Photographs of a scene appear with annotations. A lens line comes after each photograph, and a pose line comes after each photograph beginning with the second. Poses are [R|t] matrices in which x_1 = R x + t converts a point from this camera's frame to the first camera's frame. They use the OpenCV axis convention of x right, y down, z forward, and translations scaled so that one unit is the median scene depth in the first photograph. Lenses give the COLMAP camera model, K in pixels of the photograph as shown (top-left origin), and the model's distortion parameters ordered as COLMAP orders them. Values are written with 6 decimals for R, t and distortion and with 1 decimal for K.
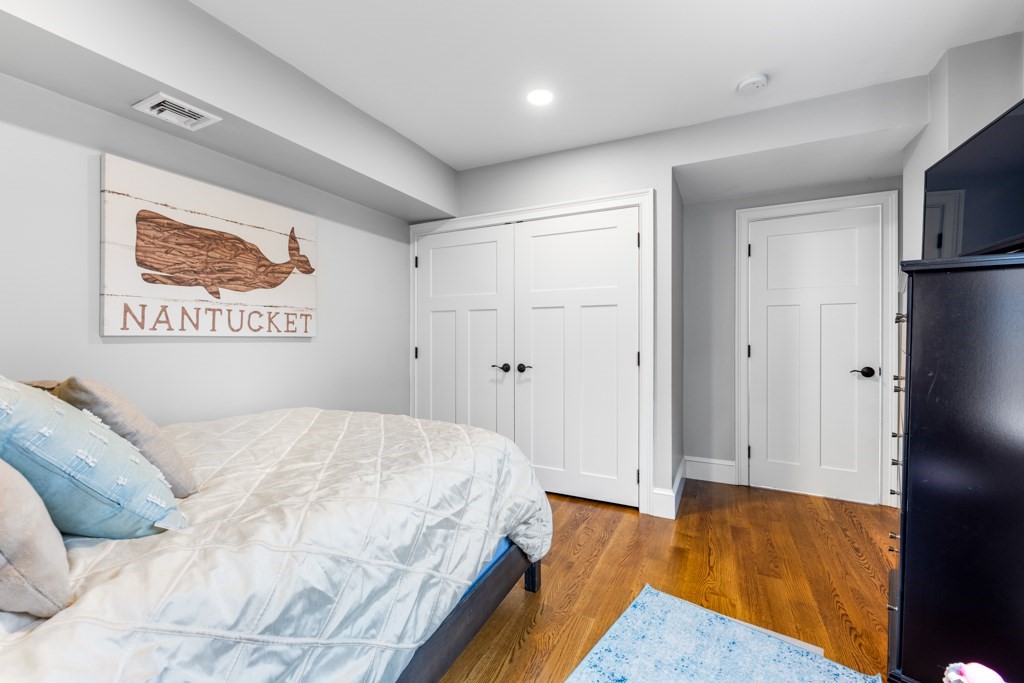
lens RADIAL K [[409.8, 0, 519.0], [0, 409.8, 336.5], [0, 0, 1]] dist [0.003951, 0.000217]
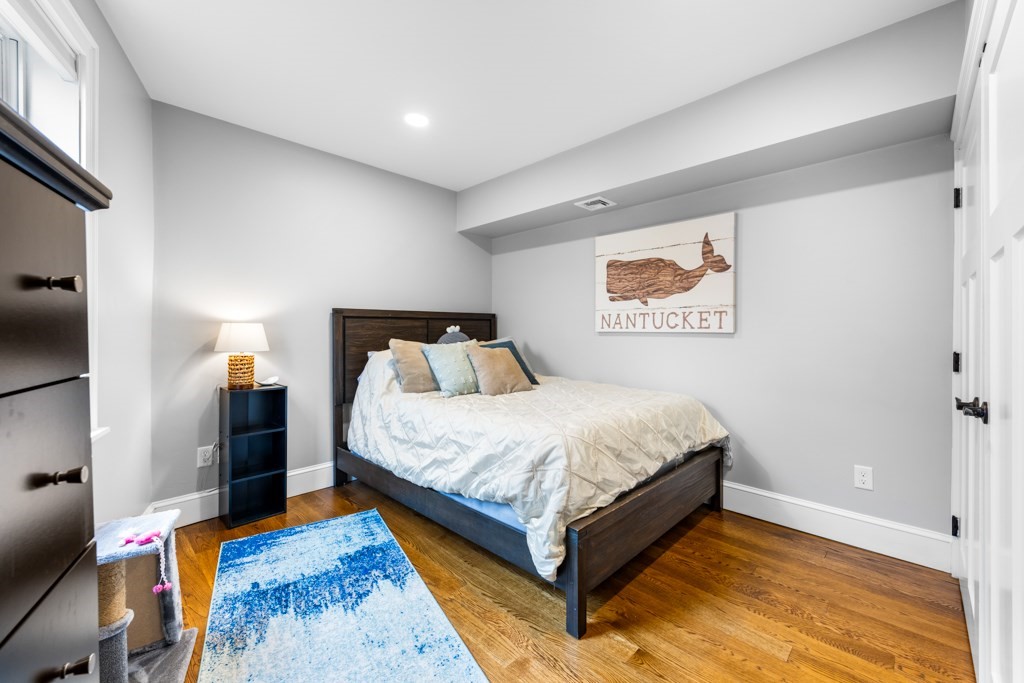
lens RADIAL K [[409.8, 0, 517.5], [0, 409.8, 337.6], [0, 0, 1]] dist [0.003951, 0.000217]
pose [[-0.298236, 0.003037, -0.954487, 0.720498], [-0.007957, 0.999952, 0.005668, 0.012926], [0.954459, 0.009285, -0.298198, 0.941037]]
